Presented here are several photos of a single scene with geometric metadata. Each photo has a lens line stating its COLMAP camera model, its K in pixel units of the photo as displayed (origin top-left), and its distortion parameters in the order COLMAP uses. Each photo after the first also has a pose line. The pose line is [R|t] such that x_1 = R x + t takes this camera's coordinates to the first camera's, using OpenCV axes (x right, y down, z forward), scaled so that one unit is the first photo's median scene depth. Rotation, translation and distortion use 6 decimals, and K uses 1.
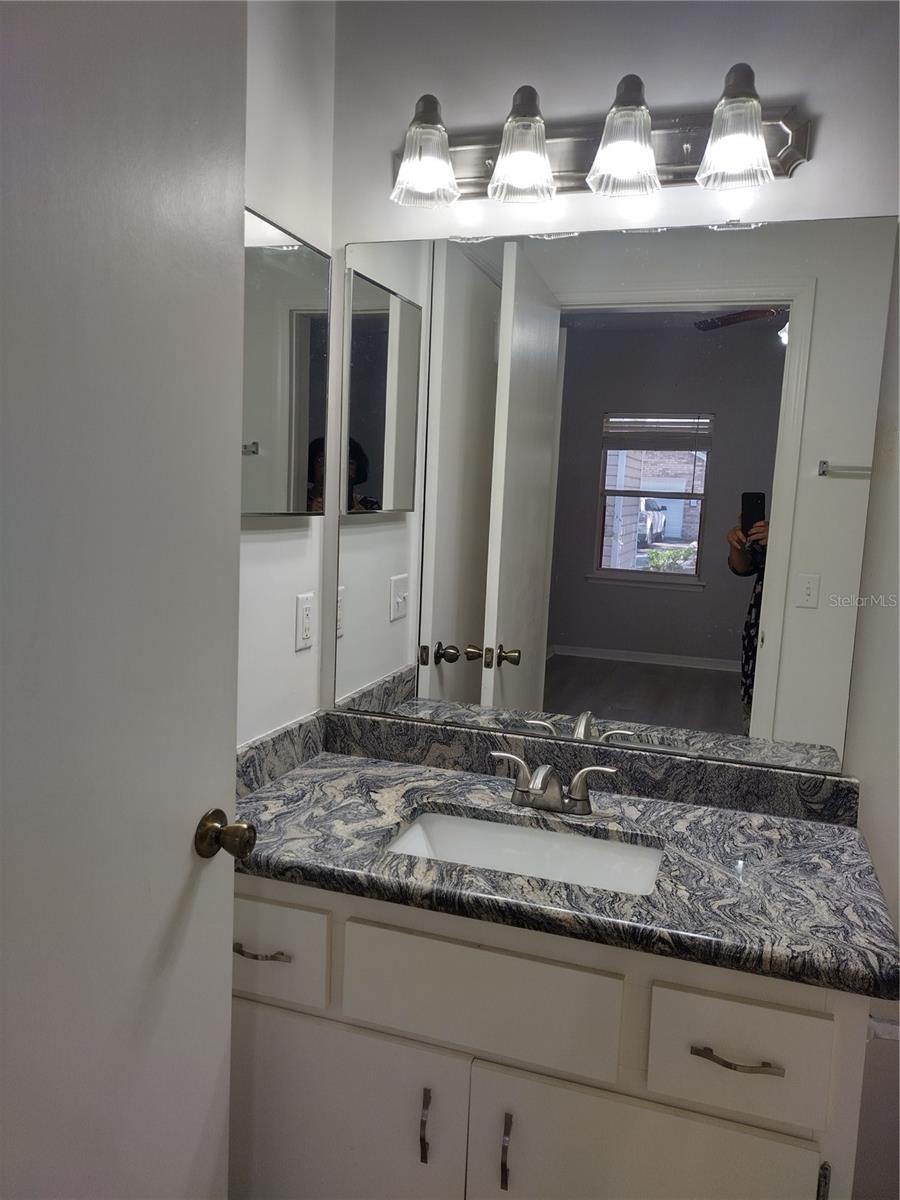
lens RADIAL K [[888.9, 0, 450.0], [0, 888.9, 600.0], [0, 0, 1]] dist [0.002511, -0.010286]
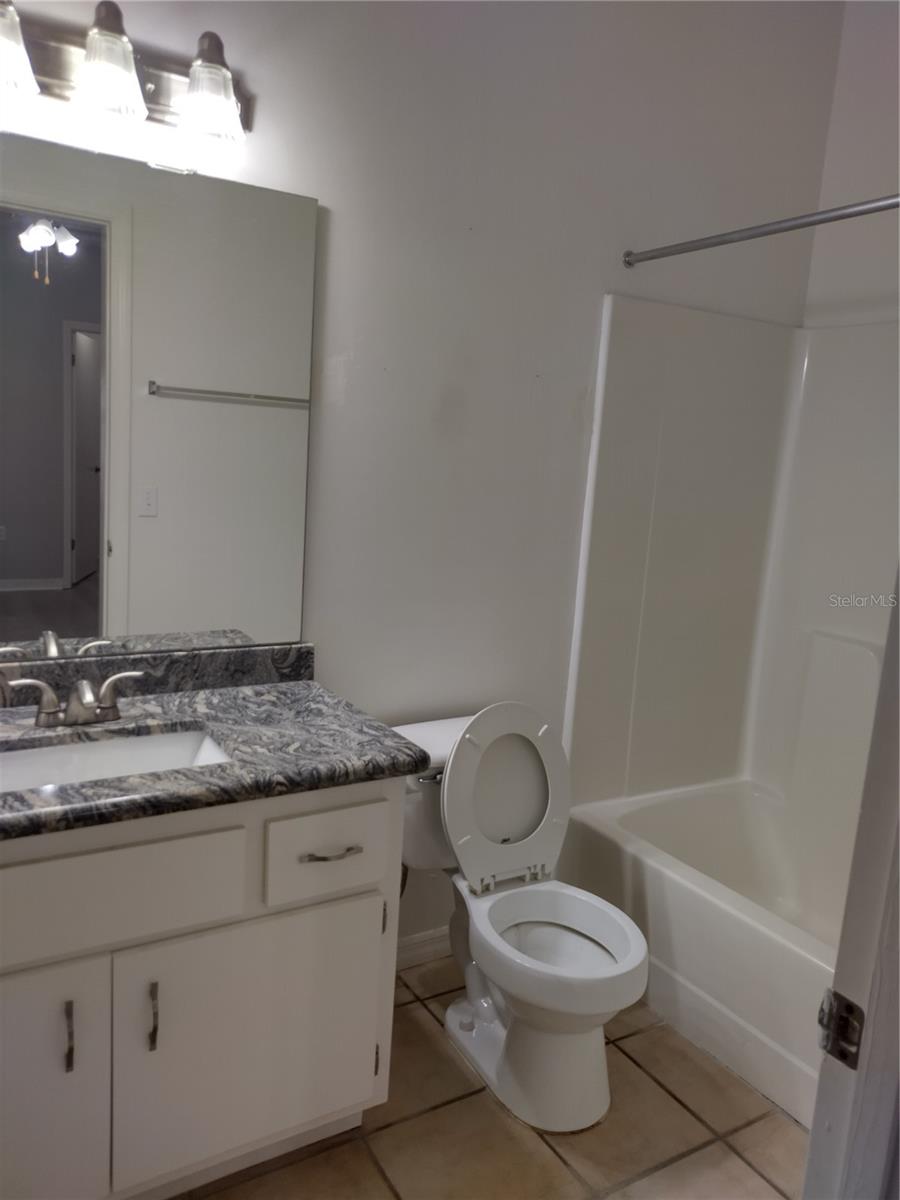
lens RADIAL K [[888.9, 0, 450.0], [0, 888.9, 600.0], [0, 0, 1]] dist [0.002511, -0.010286]
pose [[0.632401, -0.130179, 0.763625, -0.404380], [0.052264, 0.990702, 0.125607, -0.014098], [-0.772876, -0.039523, 0.633325, 0.023222]]
